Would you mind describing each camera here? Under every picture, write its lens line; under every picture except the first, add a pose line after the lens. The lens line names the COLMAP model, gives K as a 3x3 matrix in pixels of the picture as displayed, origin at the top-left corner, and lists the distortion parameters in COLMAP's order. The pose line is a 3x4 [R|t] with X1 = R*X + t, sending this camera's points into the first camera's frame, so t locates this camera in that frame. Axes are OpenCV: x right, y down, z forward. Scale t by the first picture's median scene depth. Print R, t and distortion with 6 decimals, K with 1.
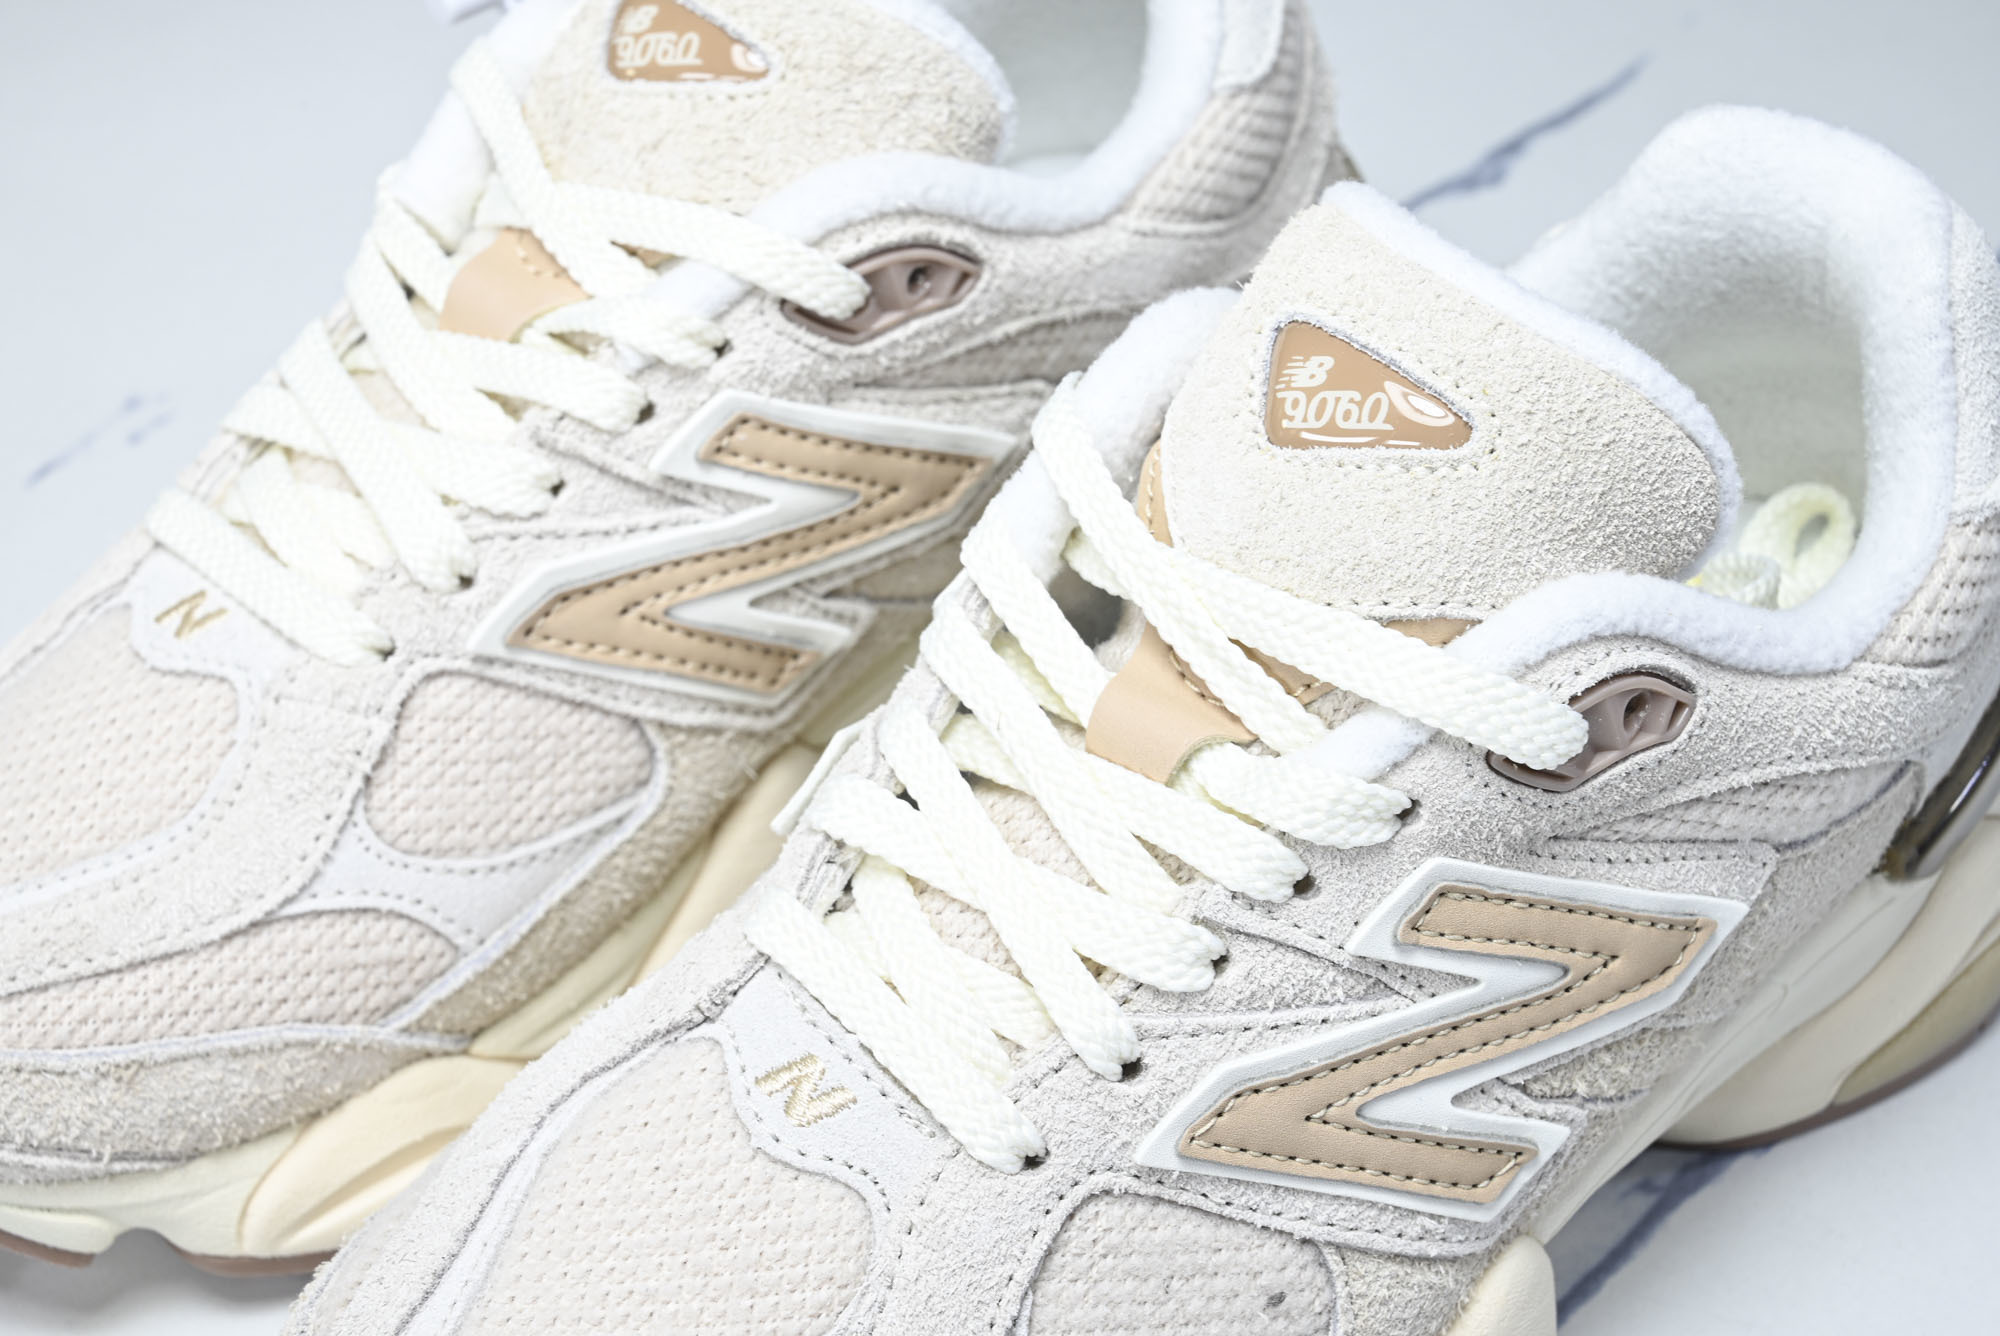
lens RADIAL K [[3520.2, 0, 1043.4], [0, 3520.2, 850.3], [0, 0, 1]] dist [-0.015062, -0.048321]
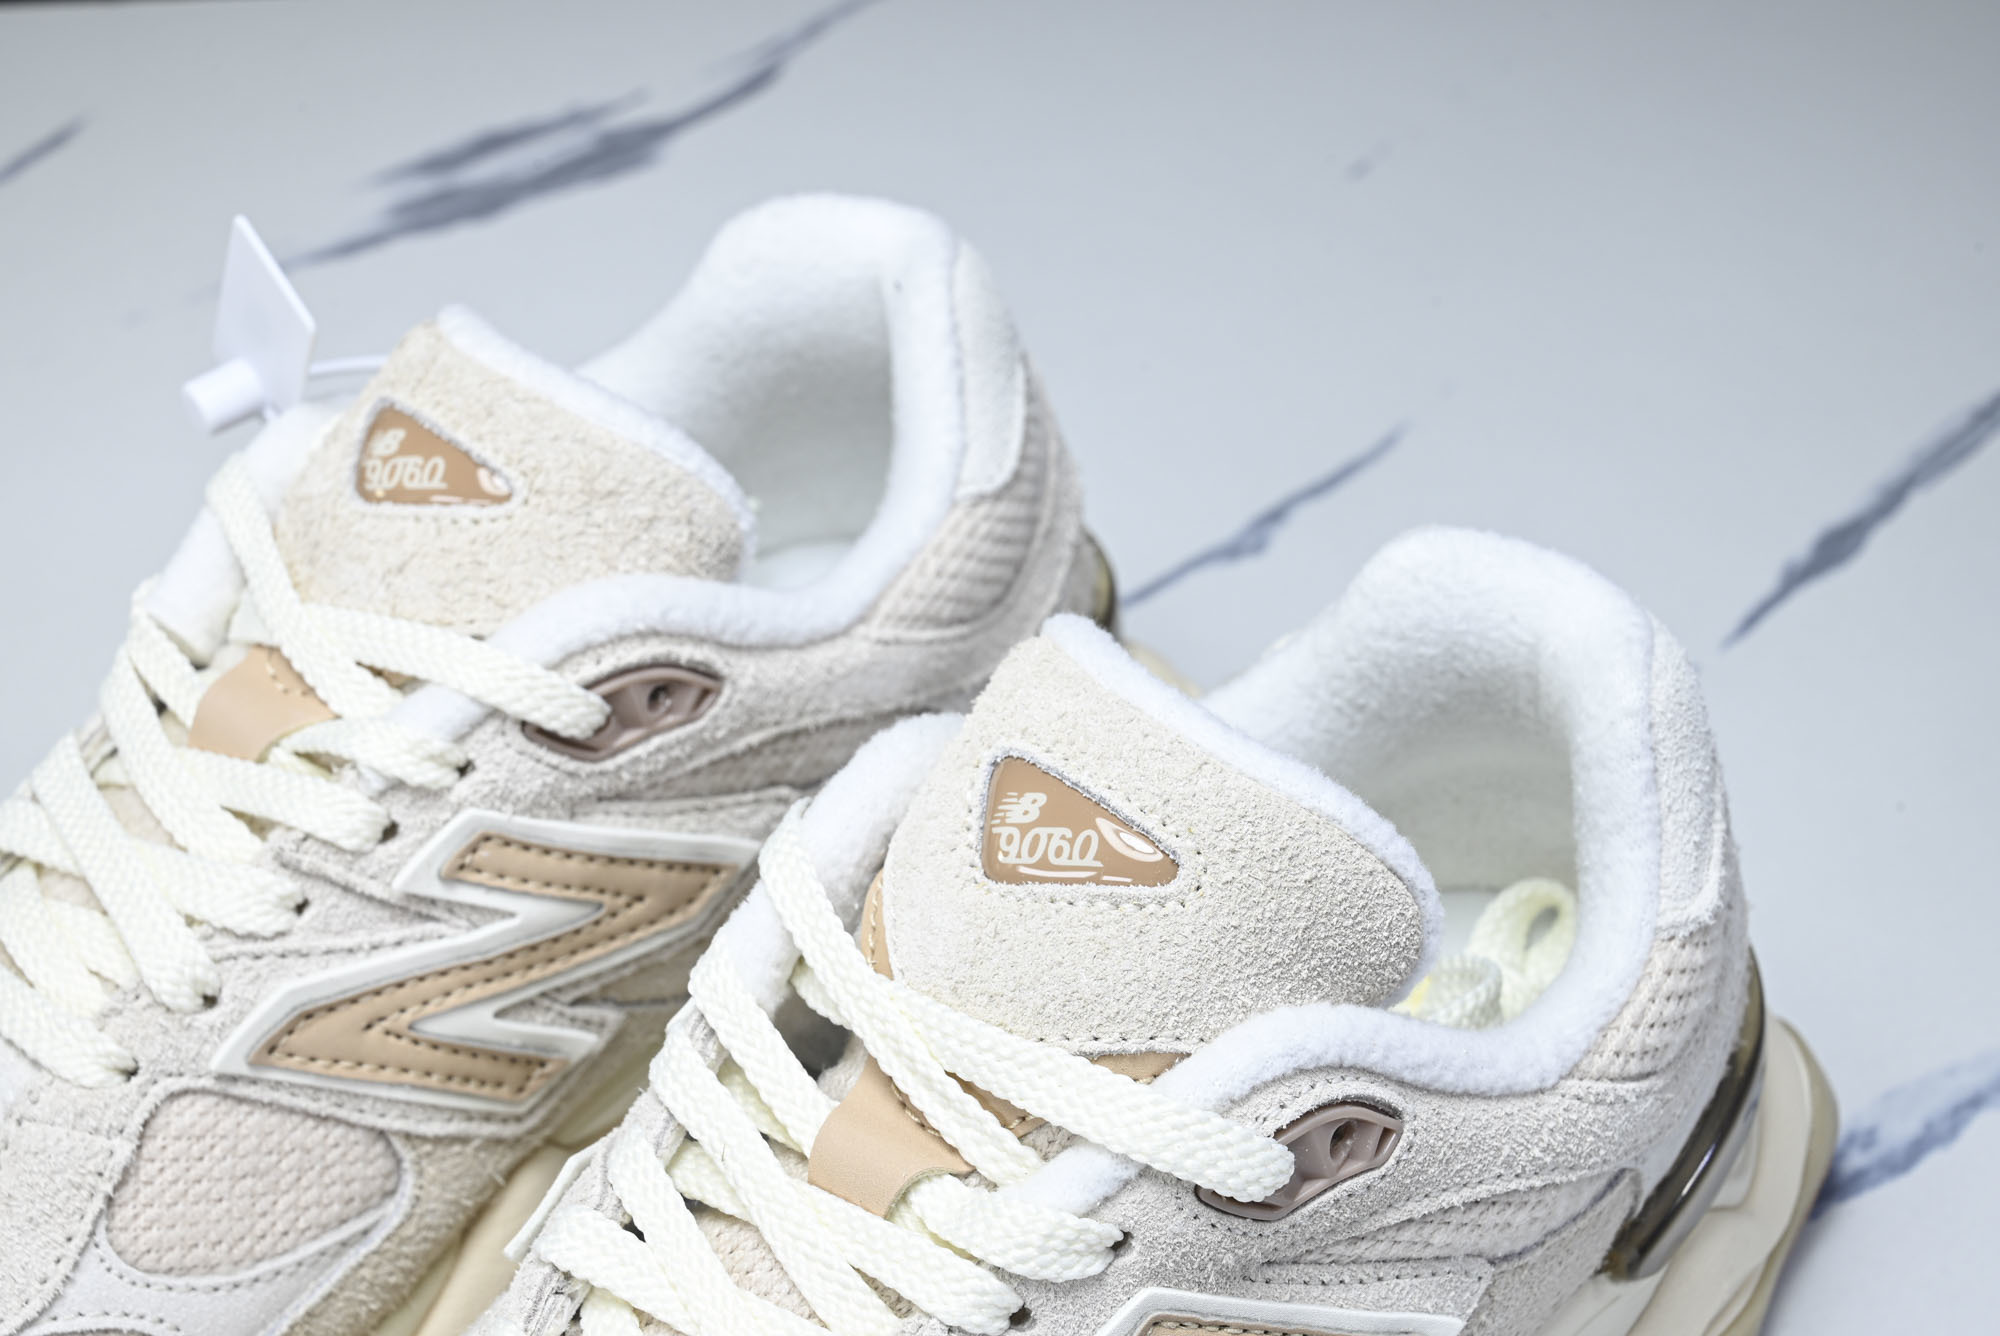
lens RADIAL K [[3520.2, 0, 1043.4], [0, 3520.2, 850.3], [0, 0, 1]] dist [-0.015062, -0.048321]
pose [[0.999185, -0.010009, 0.039117, 0.037810], [0.012785, 0.997367, -0.071378, -0.046243], [-0.038300, 0.071820, 0.996682, -0.020858]]
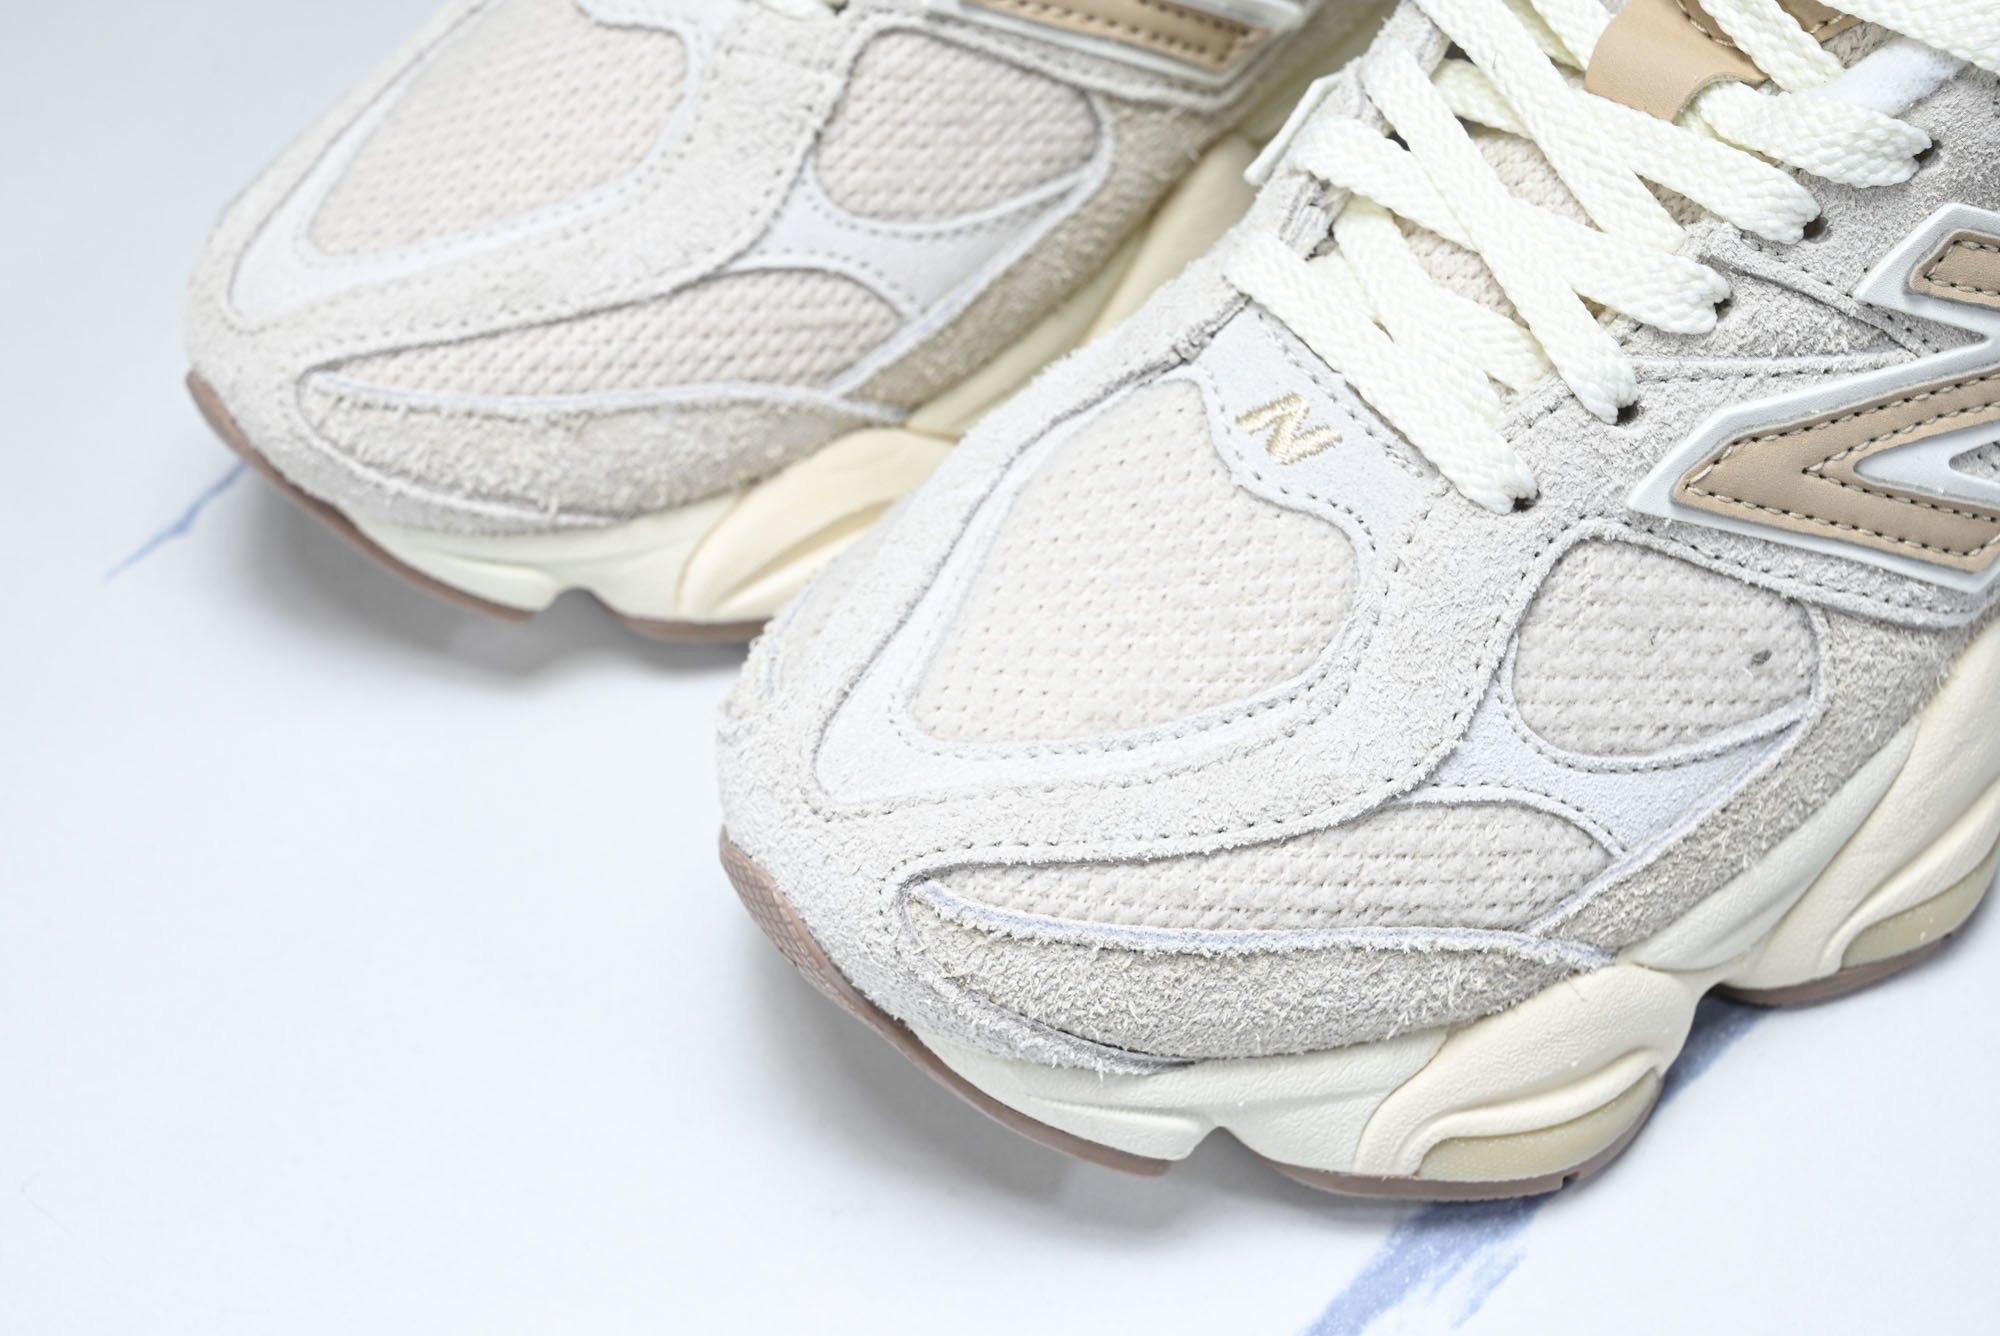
lens RADIAL K [[3520.2, 0, 1043.4], [0, 3520.2, 850.3], [0, 0, 1]] dist [-0.015062, -0.048321]
pose [[0.997706, 0.035575, -0.057596, -0.067672], [-0.029415, 0.994093, 0.104470, 0.076159], [0.060972, -0.102536, 0.992859, 0.007411]]
